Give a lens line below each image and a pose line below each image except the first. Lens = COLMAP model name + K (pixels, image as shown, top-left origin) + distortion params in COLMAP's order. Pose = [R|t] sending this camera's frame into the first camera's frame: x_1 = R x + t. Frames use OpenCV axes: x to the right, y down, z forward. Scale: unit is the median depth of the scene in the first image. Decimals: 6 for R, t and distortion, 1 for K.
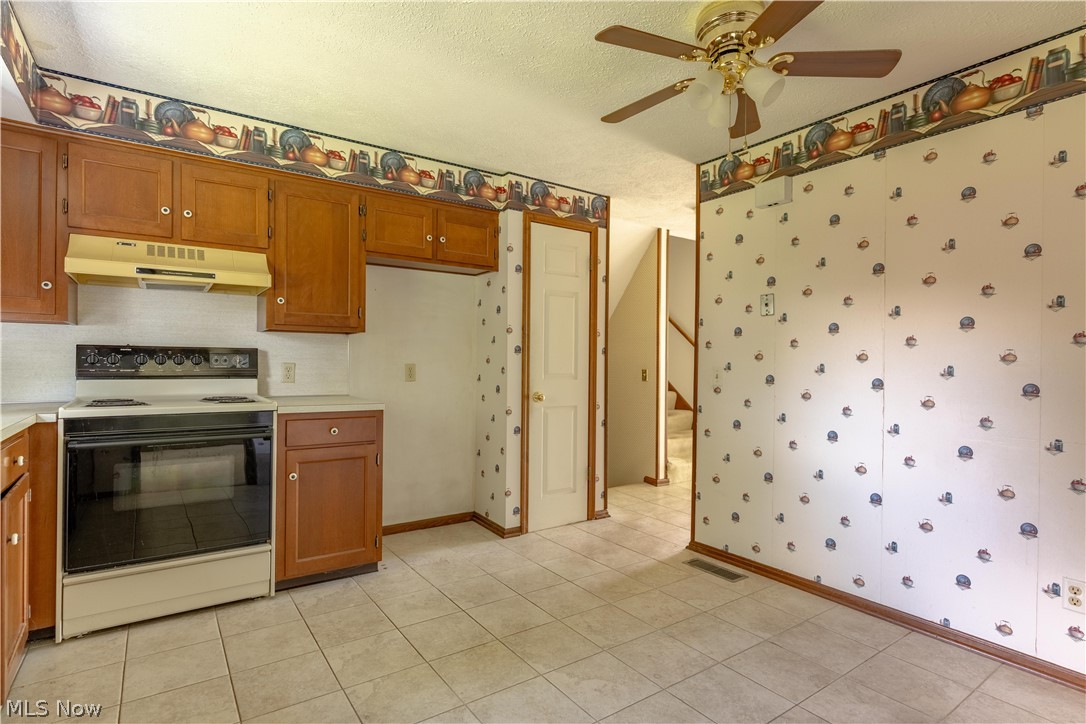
lens RADIAL K [[545.1, 0, 542.7], [0, 545.1, 363.0], [0, 0, 1]] dist [-0.007148, 0.001875]
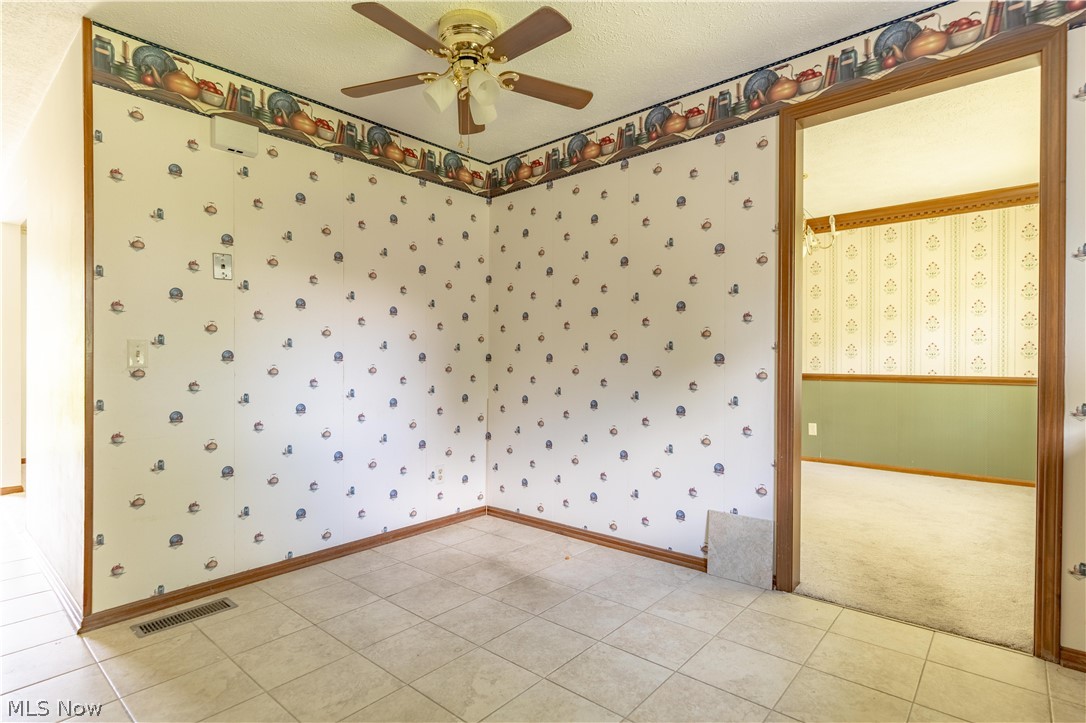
lens RADIAL K [[545.1, 0, 540.4], [0, 545.1, 361.5], [0, 0, 1]] dist [-0.007148, 0.001875]
pose [[-0.236531, -0.016381, 0.971486, -0.538037], [0.002388, 0.999845, 0.017441, 0.026565], [-0.971621, 0.006445, -0.236455, 0.755928]]
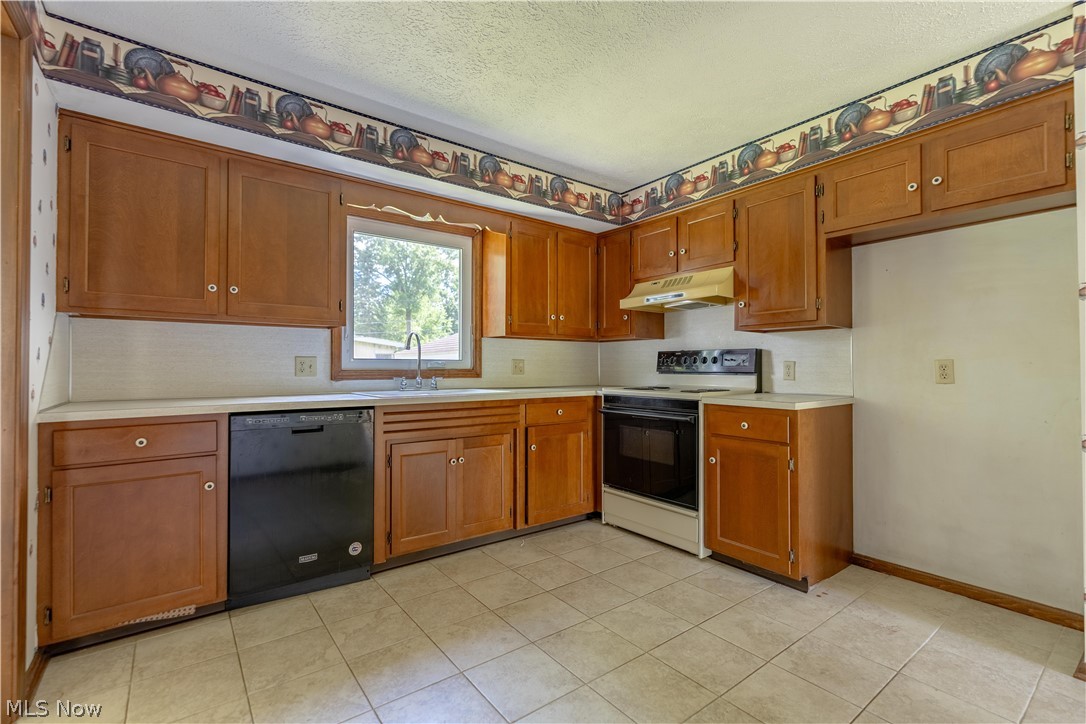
lens RADIAL K [[487.8, 0, 543.0], [0, 487.8, 362.9], [0, 0, 1]] dist [-0.004766, 0.002244]
pose [[0.033090, -0.019195, -0.999268, 0.497321], [-0.001671, 0.999813, -0.019260, 0.024222], [0.999451, 0.002307, 0.033051, 0.561364]]
